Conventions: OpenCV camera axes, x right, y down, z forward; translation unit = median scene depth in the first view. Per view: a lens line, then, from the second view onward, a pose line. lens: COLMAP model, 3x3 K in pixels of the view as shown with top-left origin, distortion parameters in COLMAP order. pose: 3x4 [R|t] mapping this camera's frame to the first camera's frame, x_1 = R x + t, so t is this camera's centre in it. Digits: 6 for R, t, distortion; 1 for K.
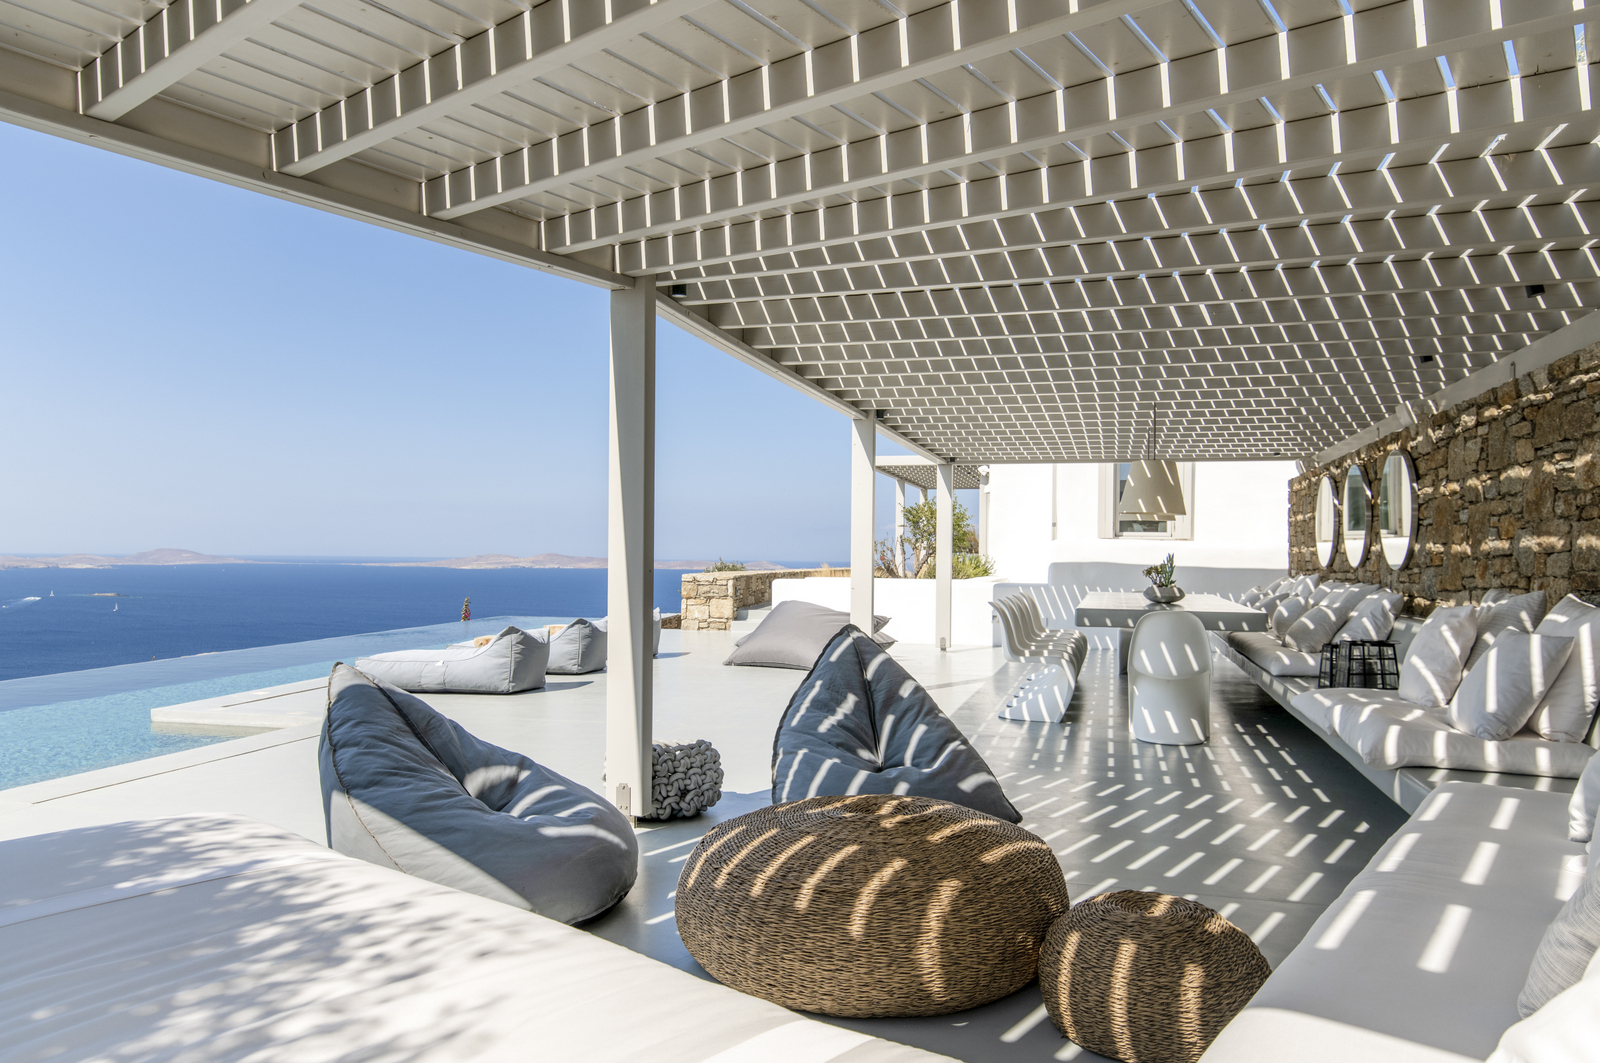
lens RADIAL K [[1053.1, 0, 801.5], [0, 1053.1, 541.4], [0, 0, 1]] dist [0.034460, -0.001307]
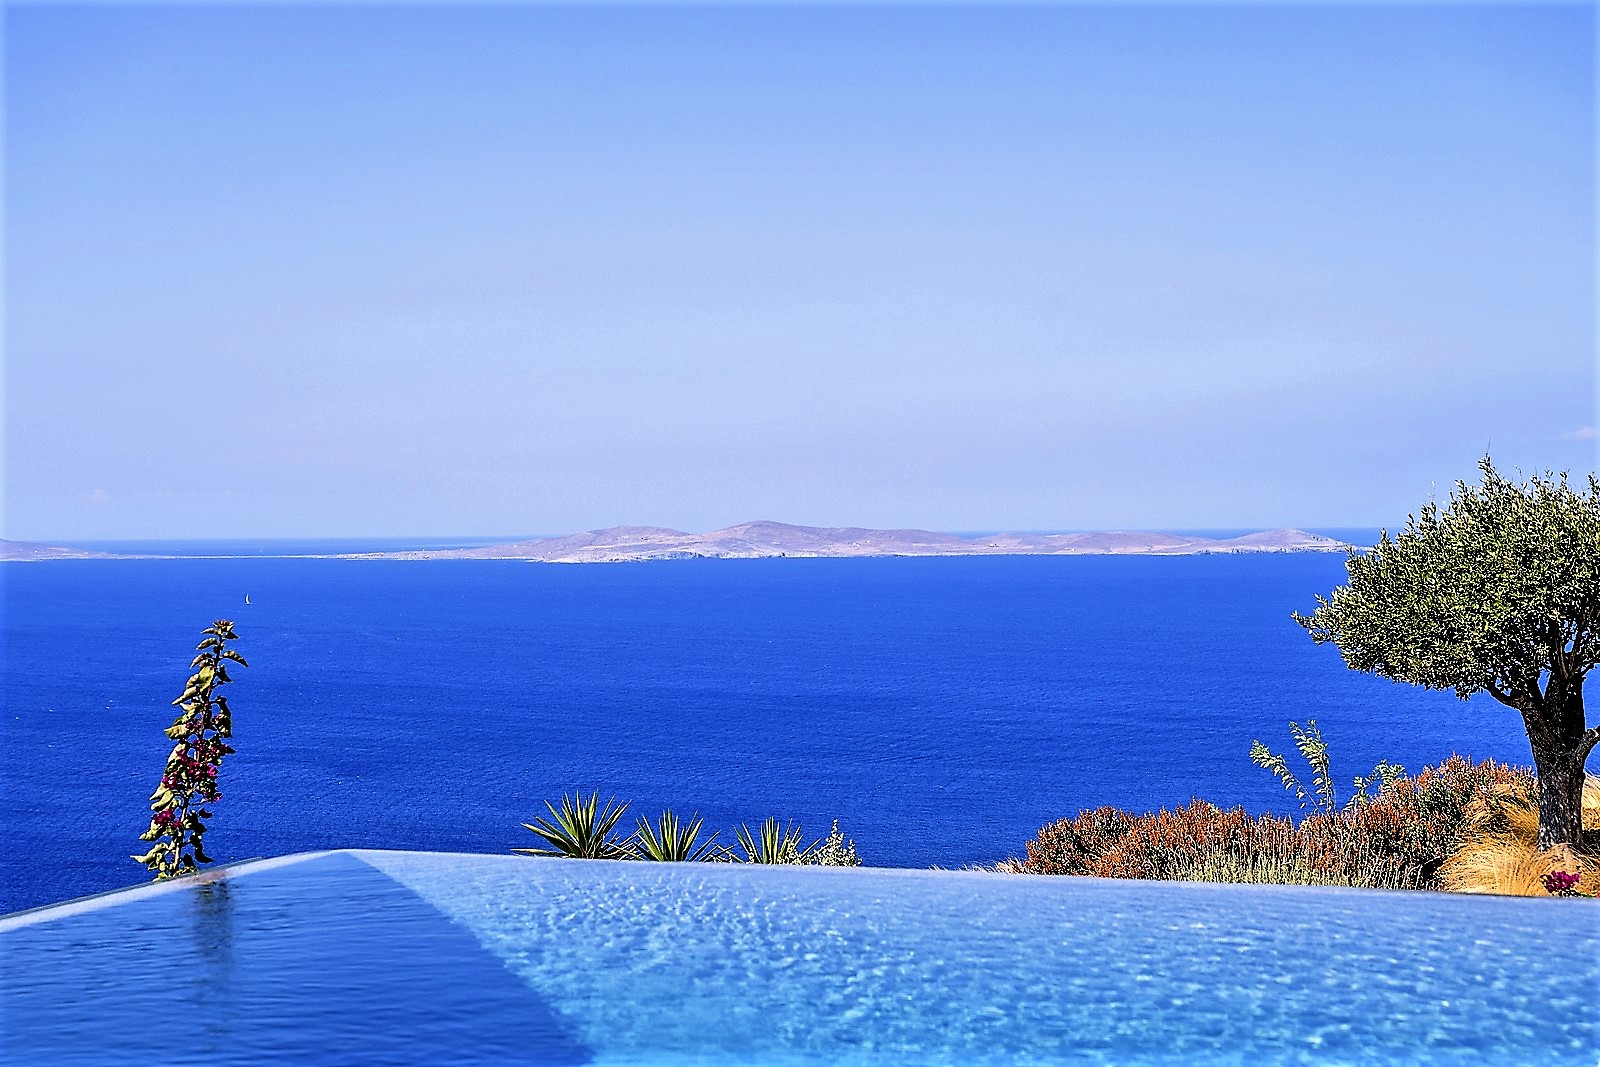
lens RADIAL K [[2578.0, 0, 797.4], [0, 2578.0, 533.1], [0, 0, 1]] dist [0.024216, 0.000000]
pose [[0.975623, -0.021229, -0.218423, -0.207317], [0.025155, 0.999568, 0.015210, 0.039540], [0.218006, -0.020334, 0.975736, 0.921453]]
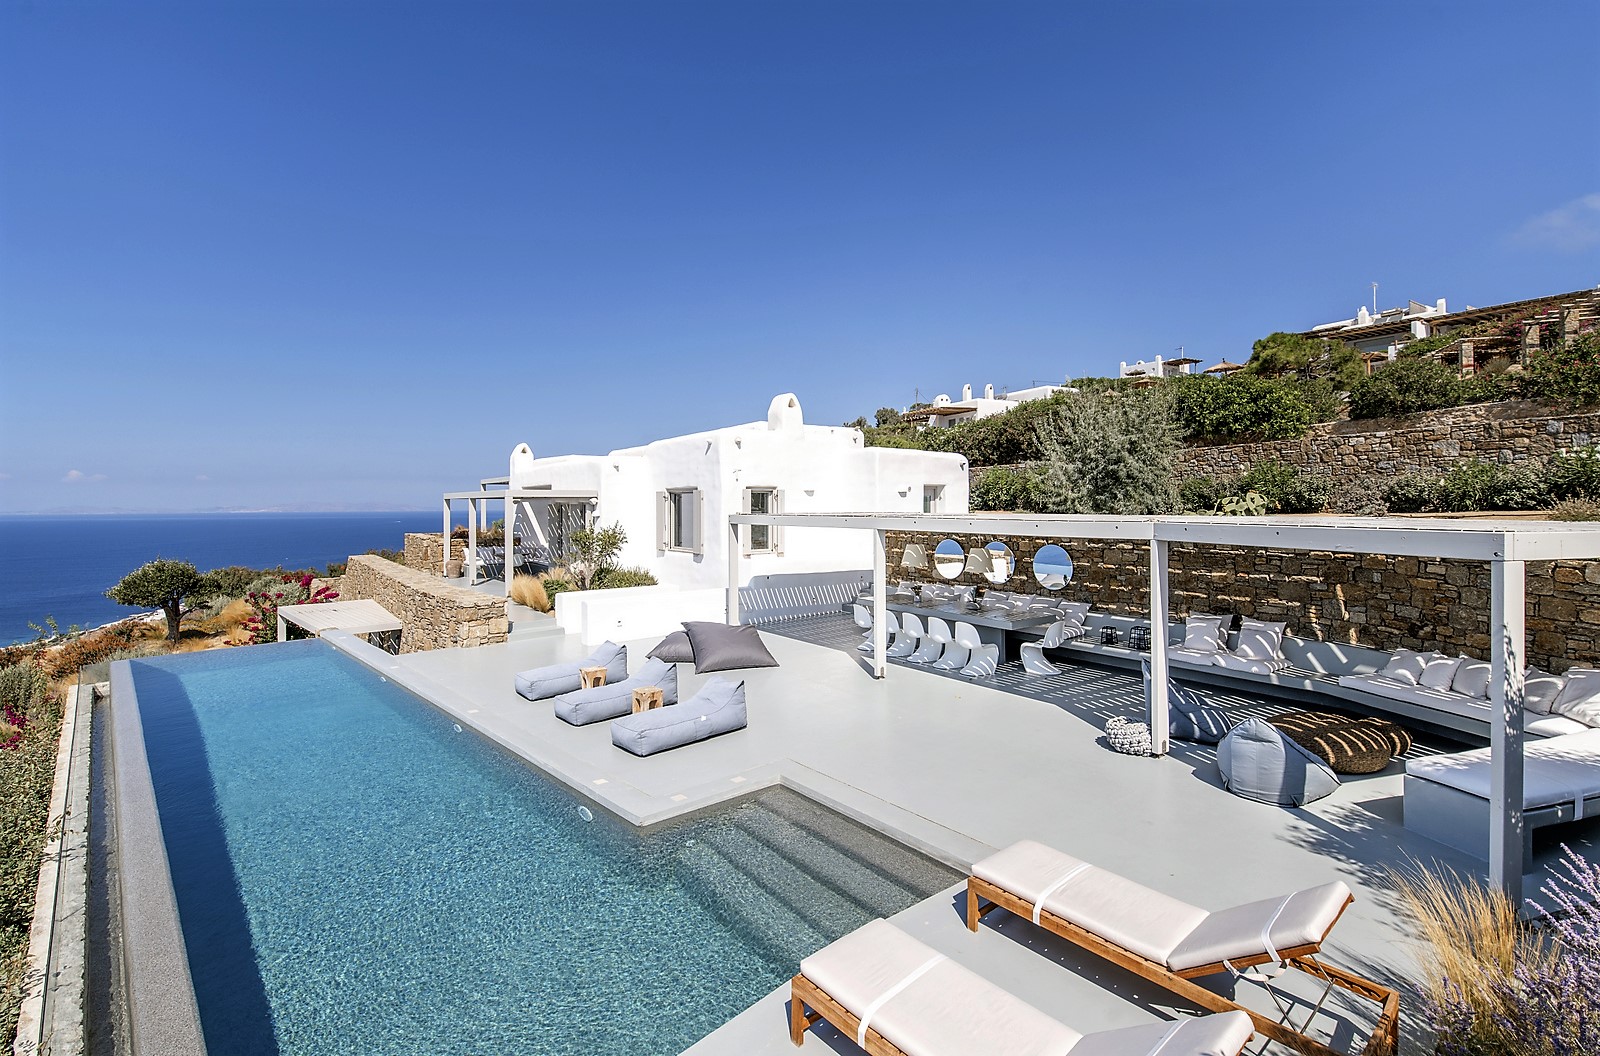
lens RADIAL K [[726.1, 0, 804.1], [0, 726.1, 497.9], [0, 0, 1]] dist [-0.011474, -0.001486]
pose [[0.590518, -0.013473, 0.806912, -0.558213], [0.003967, 0.999897, 0.013792, -0.100181], [-0.807015, -0.004943, 0.590511, 0.187172]]
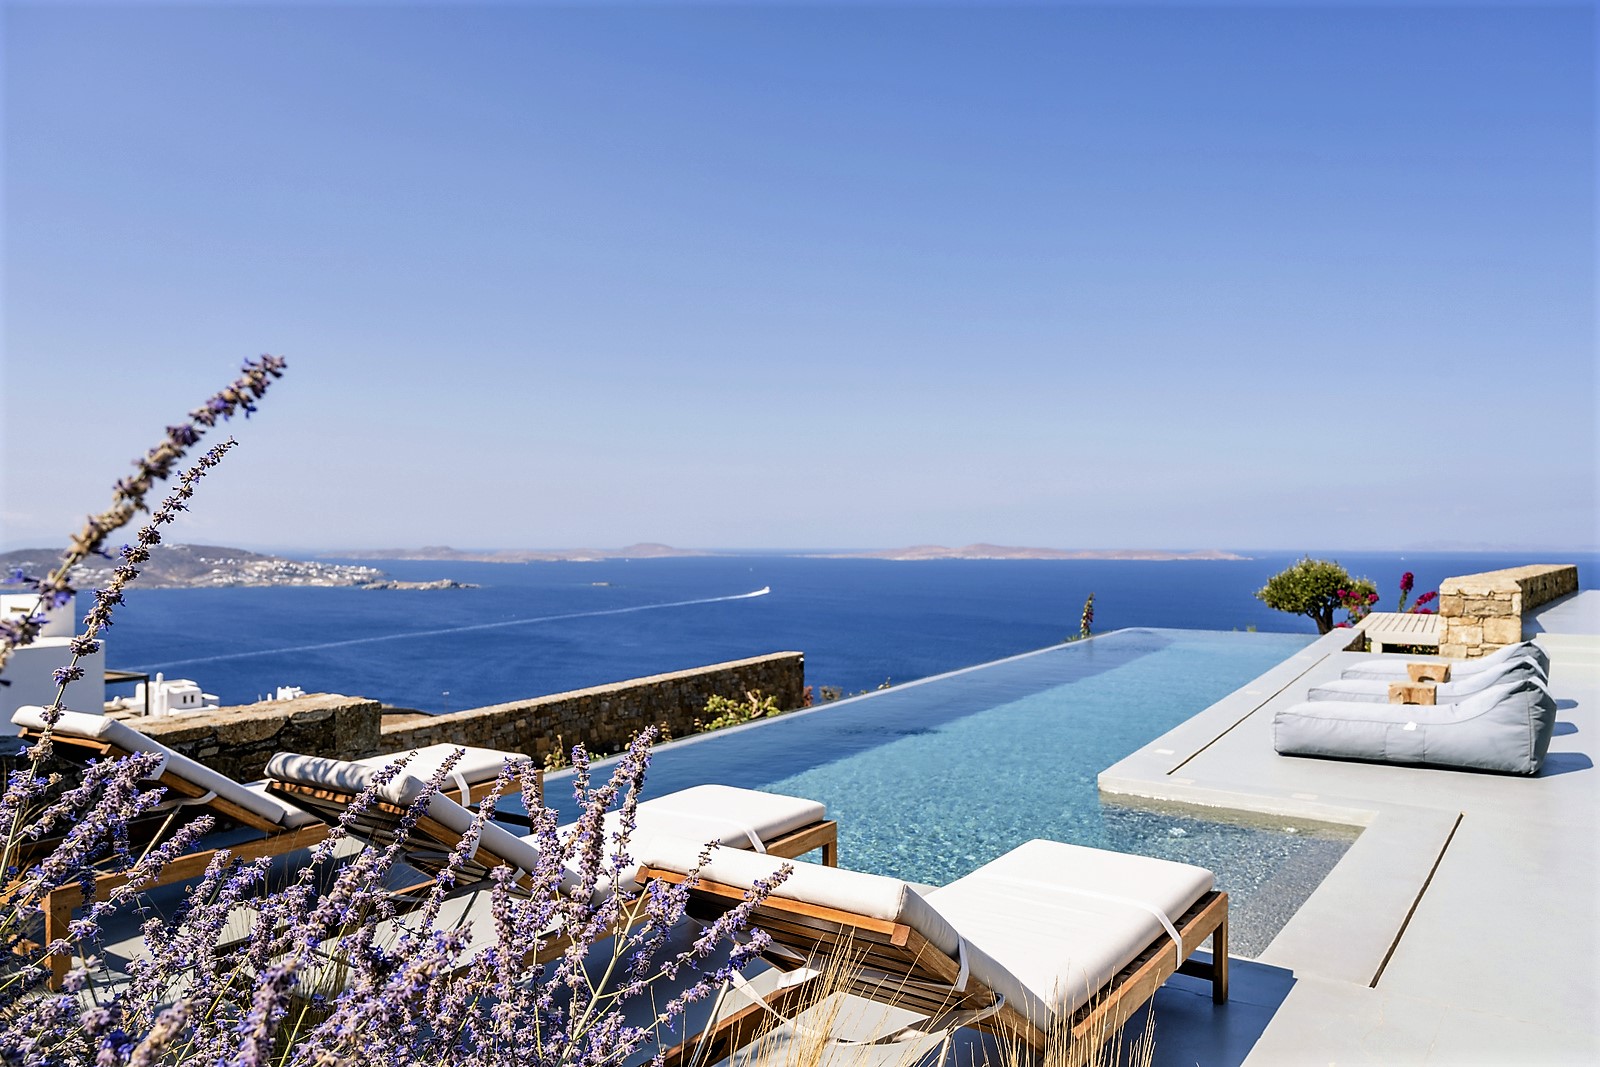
lens RADIAL K [[1093.5, 0, 804.5], [0, 1093.5, 532.1], [0, 0, 1]] dist [-0.002835, 0.004742]
pose [[0.925321, -0.015462, -0.378869, -0.242946], [0.016013, 0.999870, -0.001698, -0.015166], [0.378846, -0.004496, 0.925449, 0.067815]]
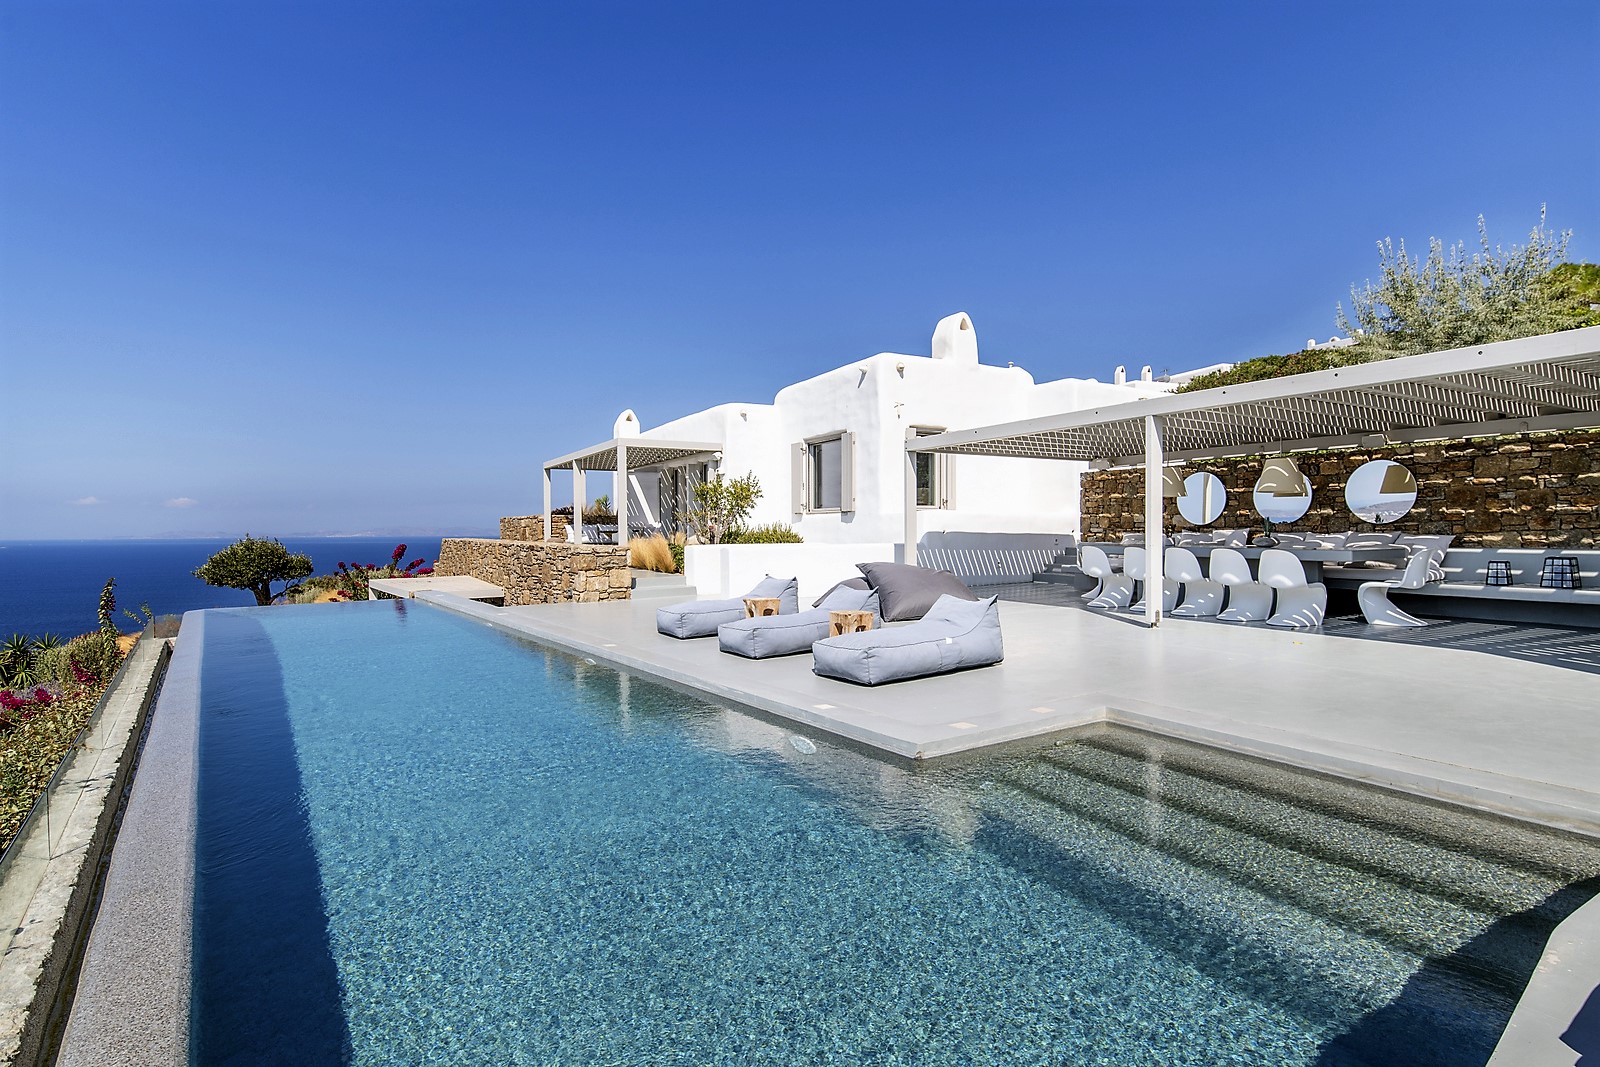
lens RADIAL K [[785.1, 0, 801.1], [0, 785.1, 538.0], [0, 0, 1]] dist [0.000624, -0.002864]
pose [[0.689173, -0.025881, 0.724135, -0.507330], [0.005780, 0.999526, 0.030223, 0.001991], [-0.724574, -0.016643, 0.688996, 0.340809]]
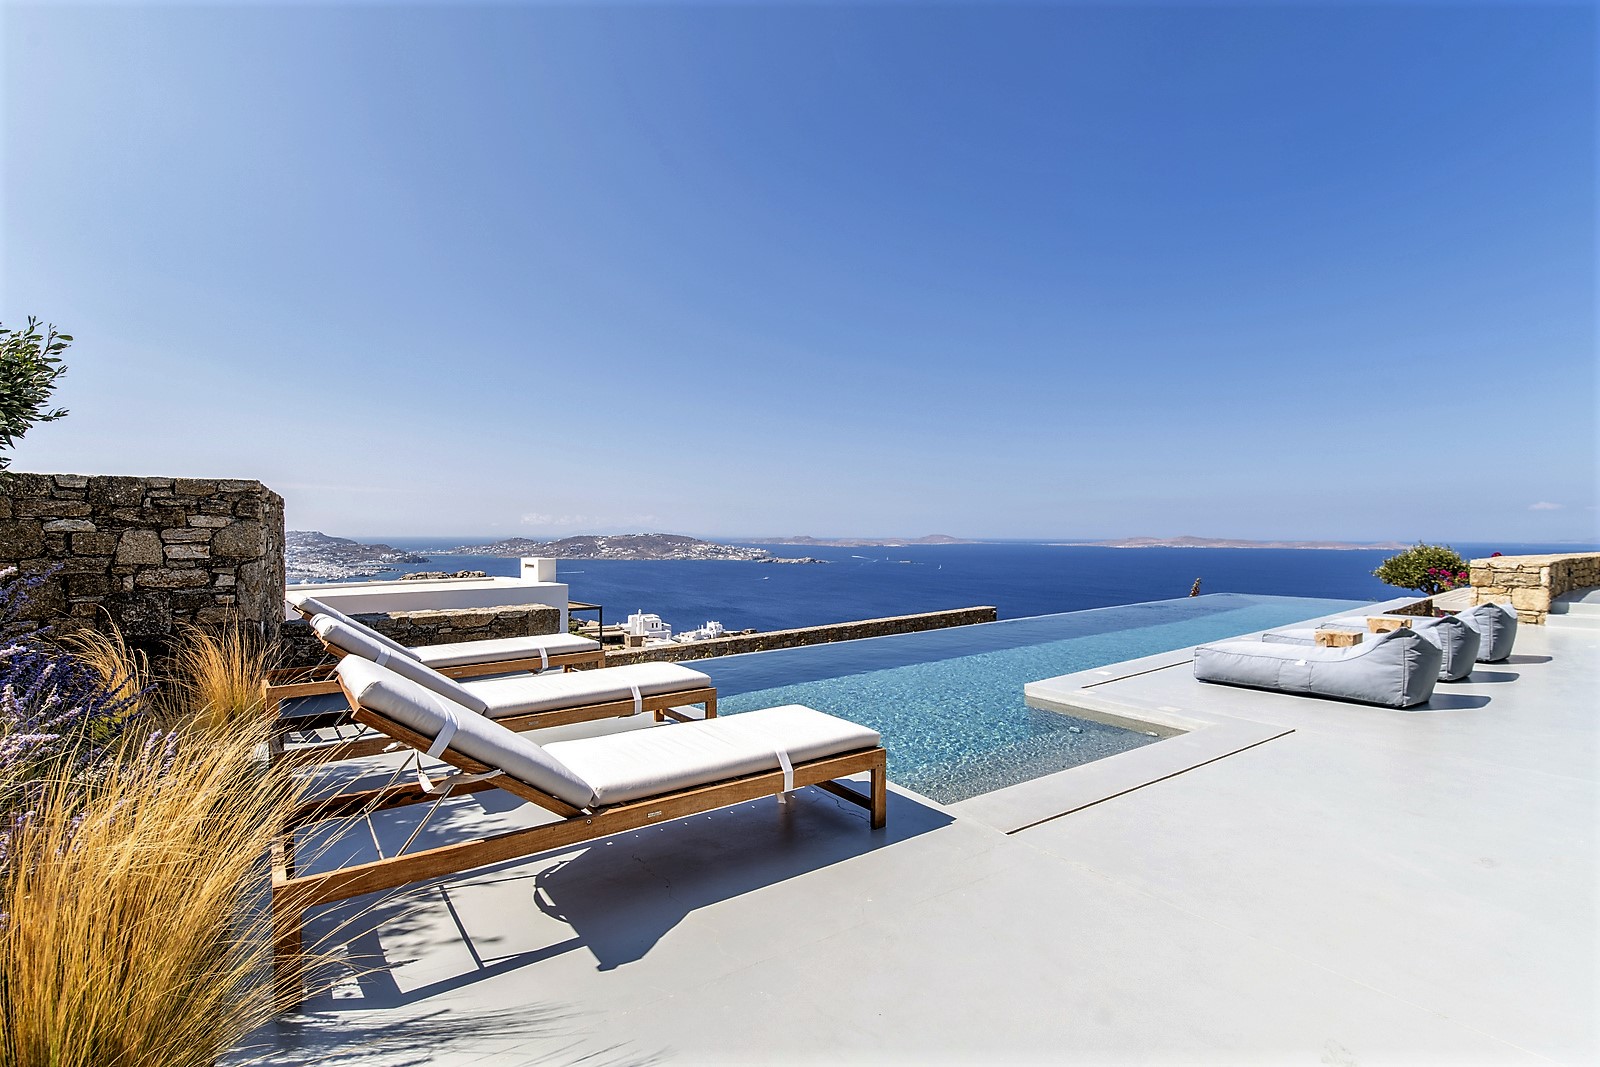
lens RADIAL K [[733.0, 0, 806.1], [0, 733.0, 538.7], [0, 0, 1]] dist [-0.006201, -0.005348]
pose [[0.757875, -0.004517, -0.652385, -0.139642], [0.013681, 0.999866, 0.008970, -0.001368], [0.652257, -0.015723, 0.757835, 0.137201]]
